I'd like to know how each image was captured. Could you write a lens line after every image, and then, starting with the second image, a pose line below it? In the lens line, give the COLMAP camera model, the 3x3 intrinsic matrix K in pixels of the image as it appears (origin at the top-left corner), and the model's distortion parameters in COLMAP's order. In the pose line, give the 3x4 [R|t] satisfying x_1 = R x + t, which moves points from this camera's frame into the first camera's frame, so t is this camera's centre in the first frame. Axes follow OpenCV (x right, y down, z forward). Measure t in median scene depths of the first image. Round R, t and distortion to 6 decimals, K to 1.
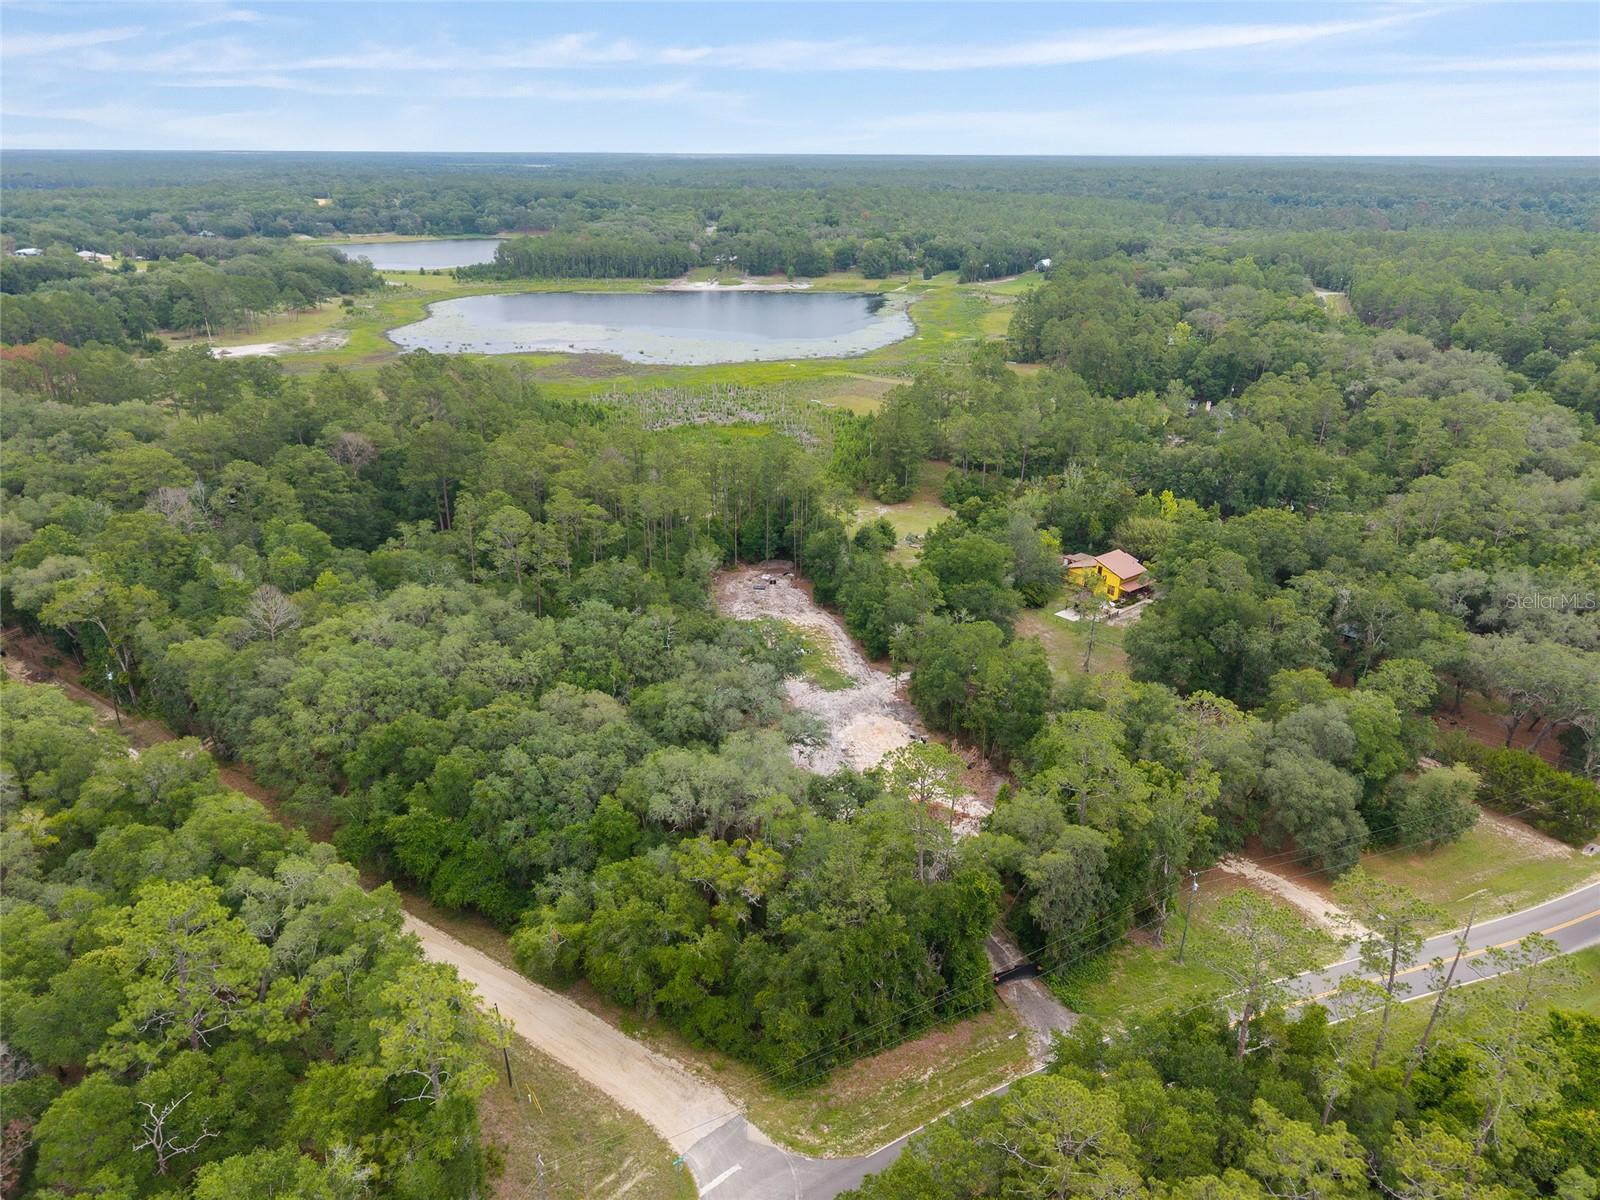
lens RADIAL K [[1067.9, 0, 785.2], [0, 1067.9, 613.1], [0, 0, 1]] dist [0.042727, -0.048550]
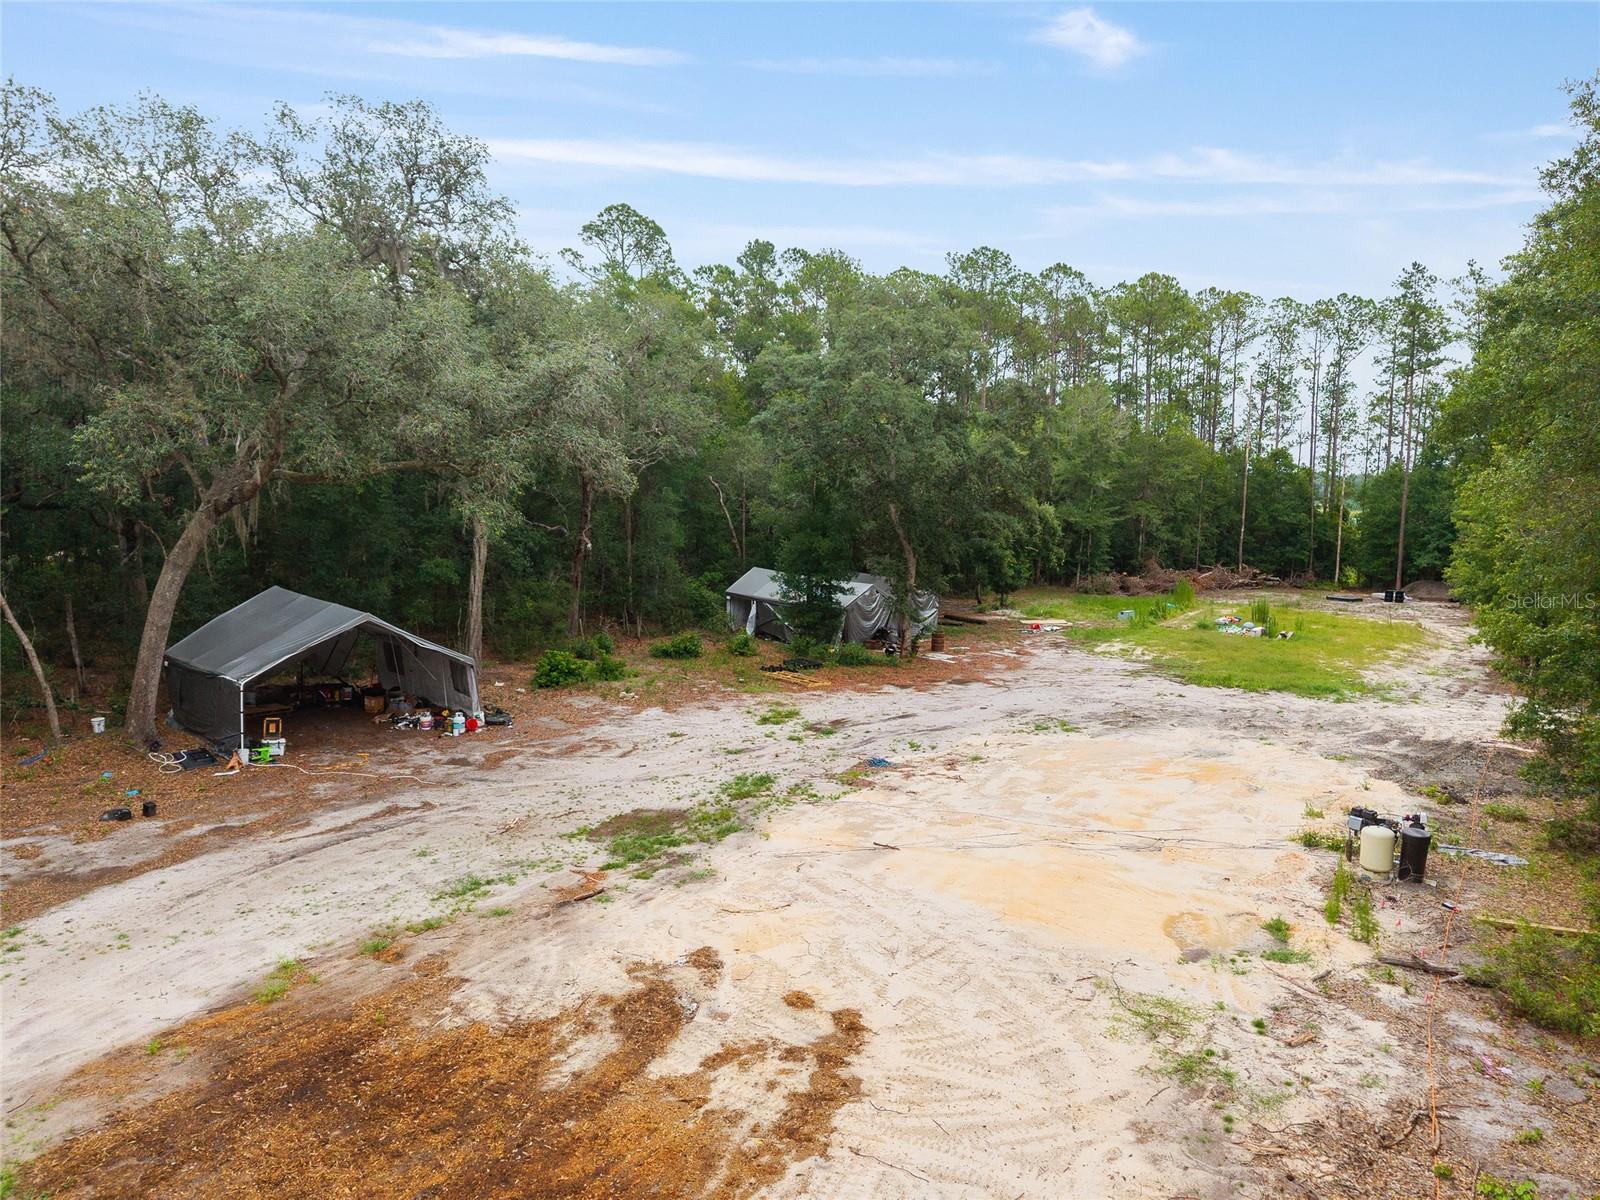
lens RADIAL K [[1067.9, 0, 789.3], [0, 1067.9, 587.1], [0, 0, 1]] dist [0.042727, -0.048550]
pose [[0.667206, 0.065300, -0.742006, 0.066193], [-0.298841, 0.935932, -0.186350, 0.052830], [0.682298, 0.346075, 0.643973, 0.331066]]
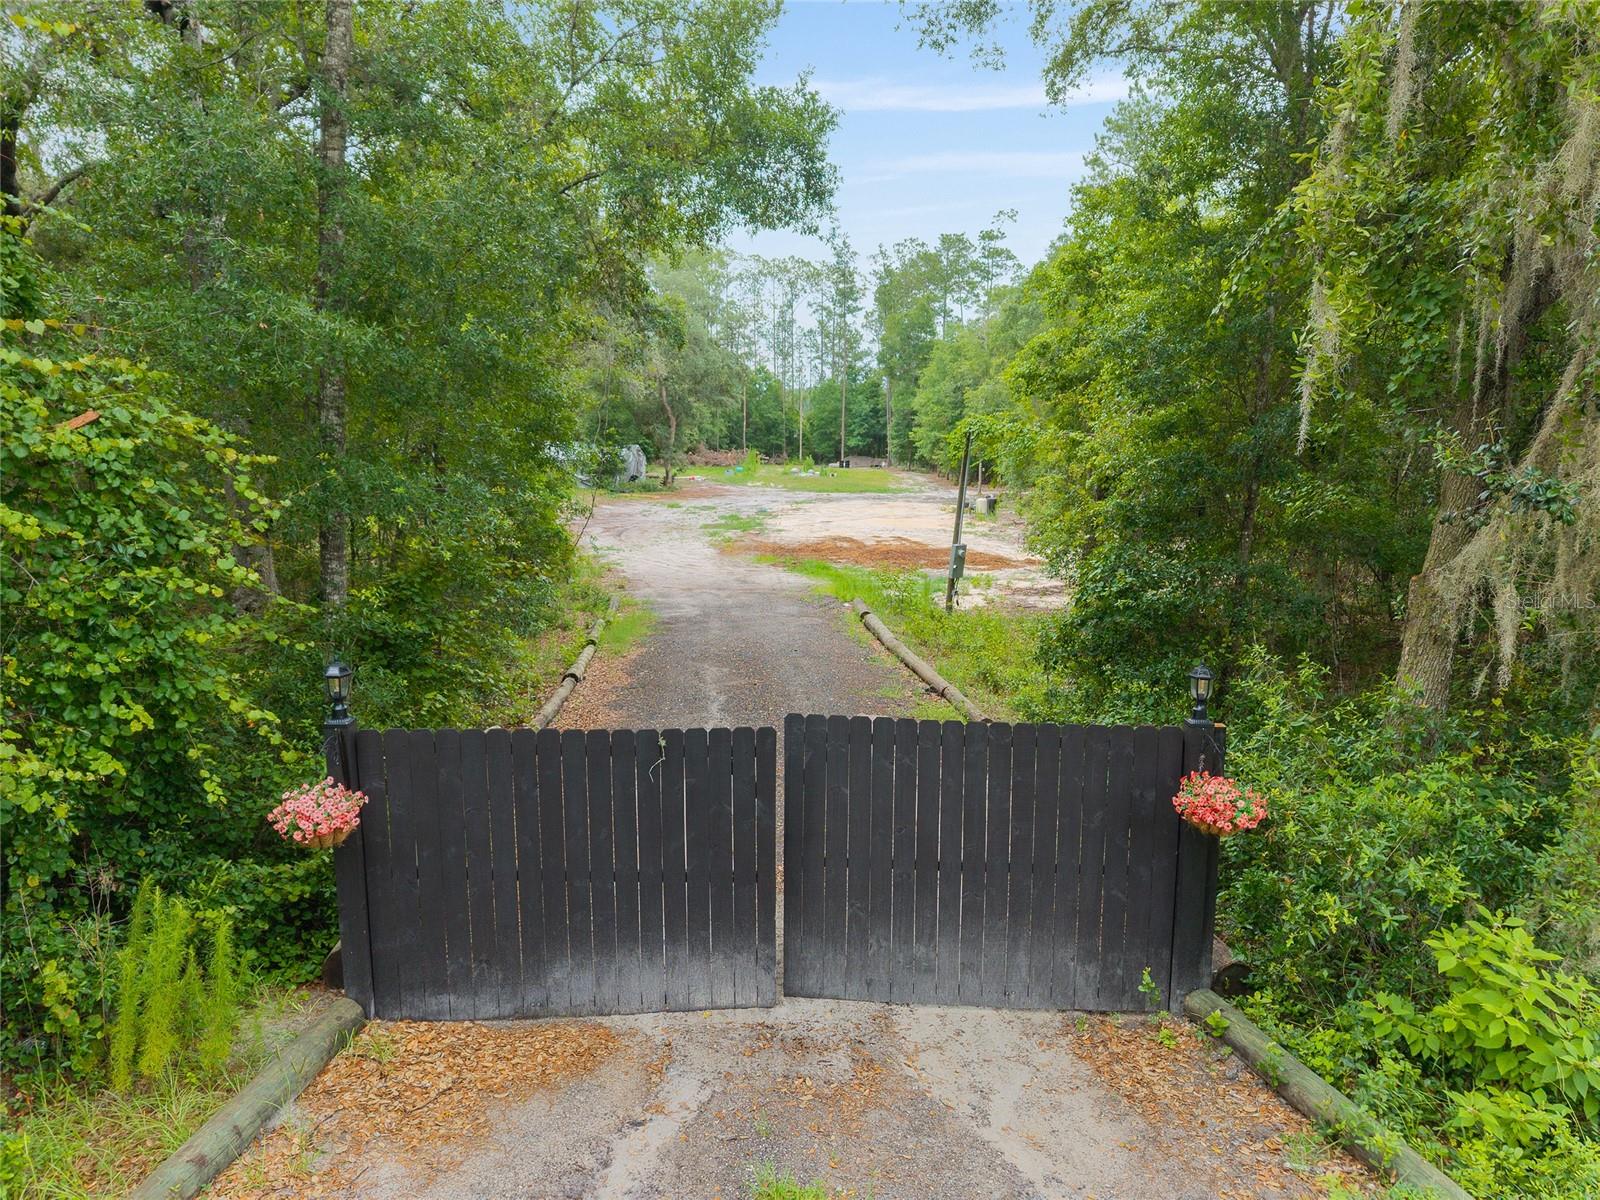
lens RADIAL K [[1067.9, 0, 786.3], [0, 1067.9, 625.9], [0, 0, 1]] dist [0.042727, -0.048550]
pose [[0.961483, 0.048955, -0.270470, 0.062239], [-0.105254, 0.974582, -0.197764, 0.090738], [0.253914, 0.218615, 0.942197, 0.254785]]
